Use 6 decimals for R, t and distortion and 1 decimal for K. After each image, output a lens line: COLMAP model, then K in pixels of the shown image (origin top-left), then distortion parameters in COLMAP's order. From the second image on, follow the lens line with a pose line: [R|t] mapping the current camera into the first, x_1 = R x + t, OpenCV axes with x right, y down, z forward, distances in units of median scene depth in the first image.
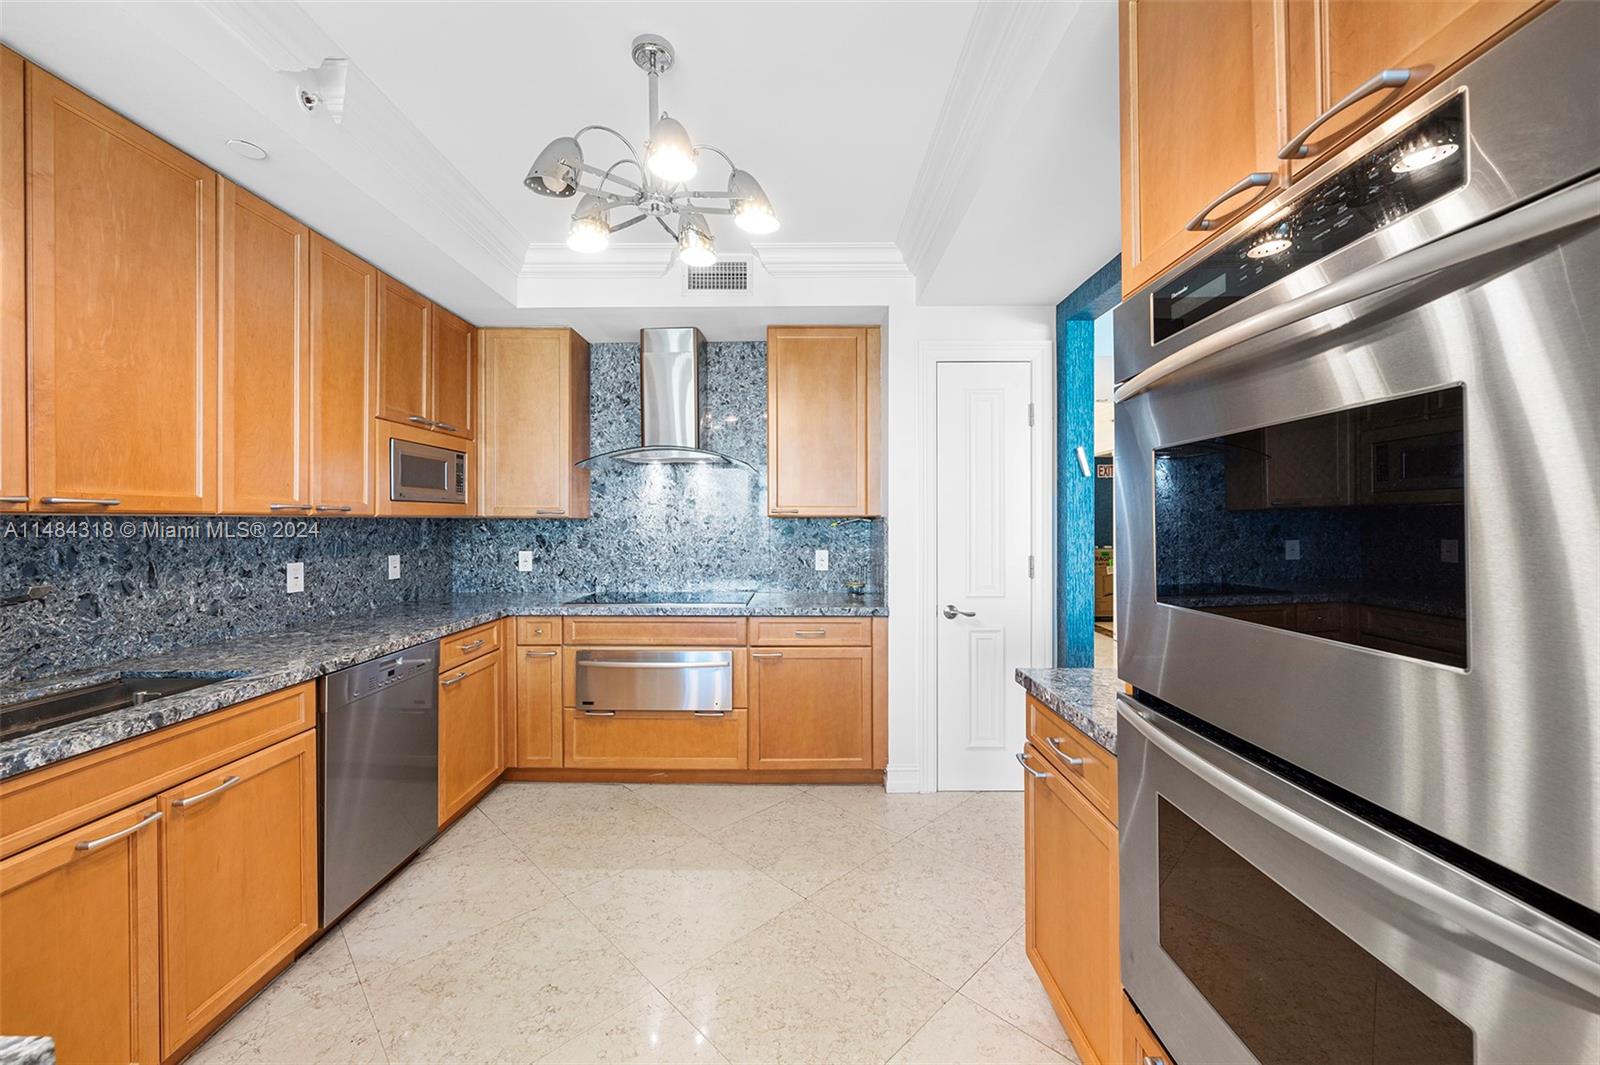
lens RADIAL K [[620.8, 0, 794.1], [0, 620.8, 524.0], [0, 0, 1]] dist [-0.000622, -0.000123]
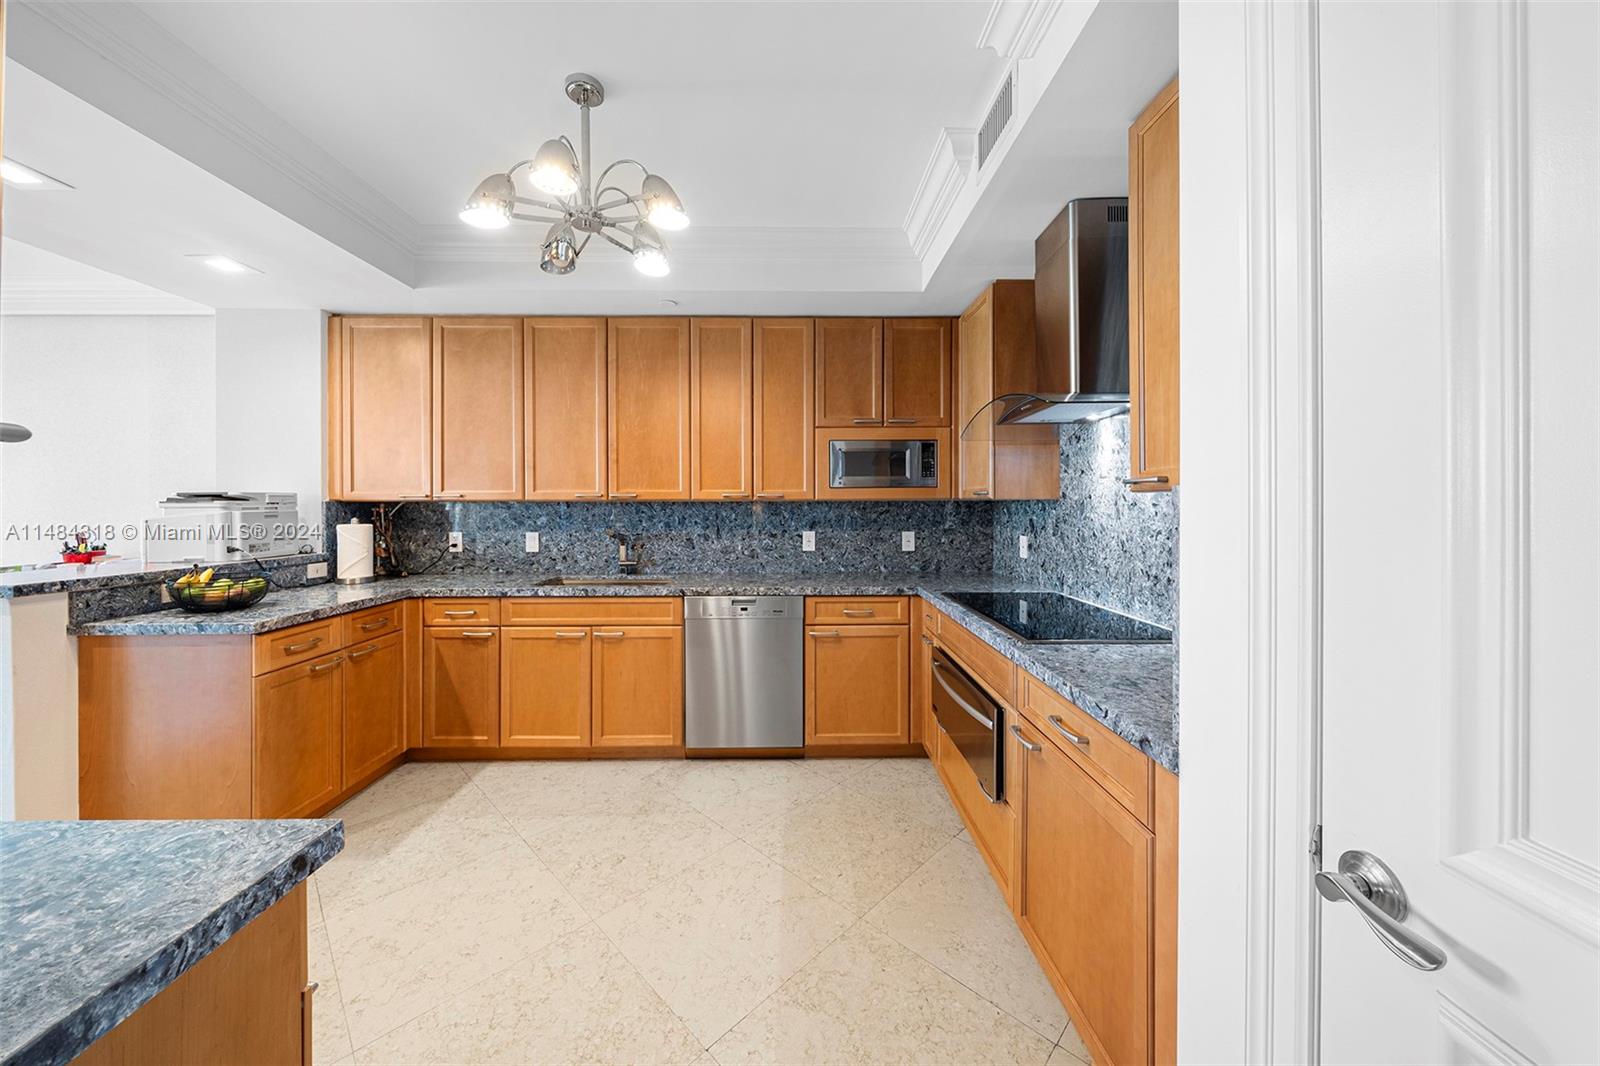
lens RADIAL K [[554.6, 0, 798.7], [0, 554.6, 509.9], [0, 0, 1]] dist [-0.000723, -0.000068]
pose [[0.021147, 0.007111, -0.999751, 0.649146], [-0.002934, 0.999971, 0.007050, 0.000758], [0.999772, 0.002784, 0.021167, 1.122493]]
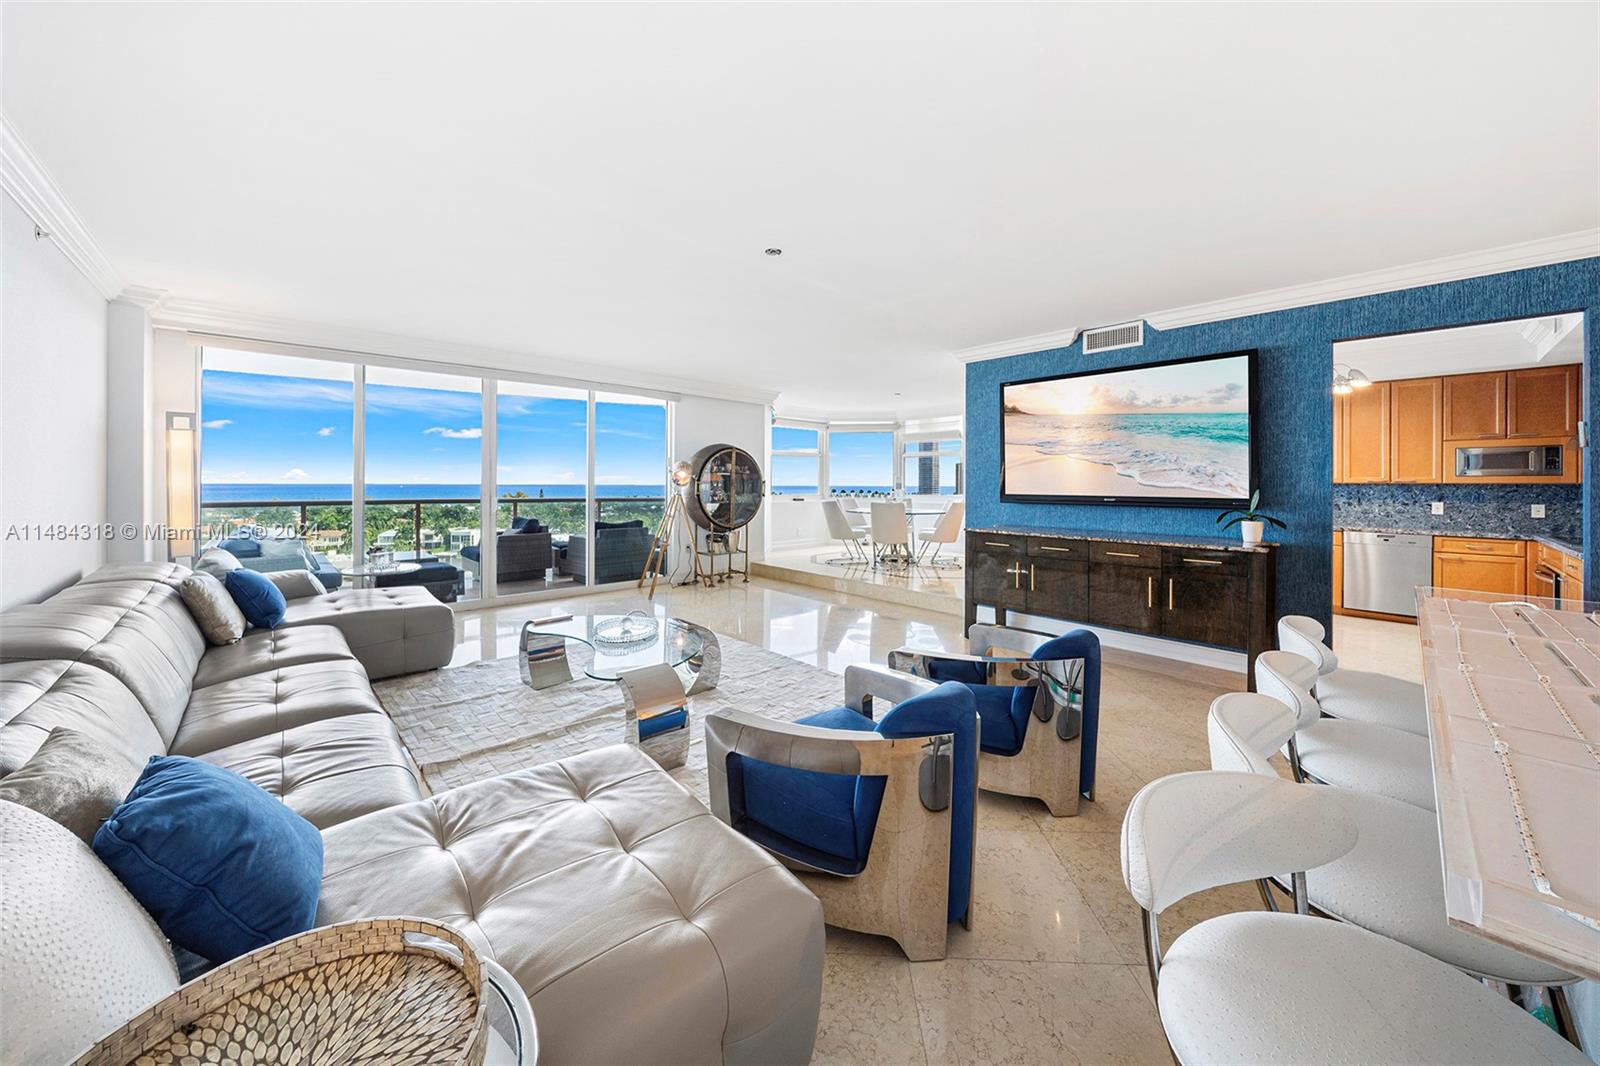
lens RADIAL K [[561.9, 0, 799.4], [0, 561.9, 482.1], [0, 0, 1]] dist [-0.000993, -0.000163]
pose [[-0.728129, -0.002046, -0.685437, 3.040561], [-0.006145, 0.999975, 0.003542, -0.012152], [0.685412, 0.006791, -0.728124, 1.049078]]
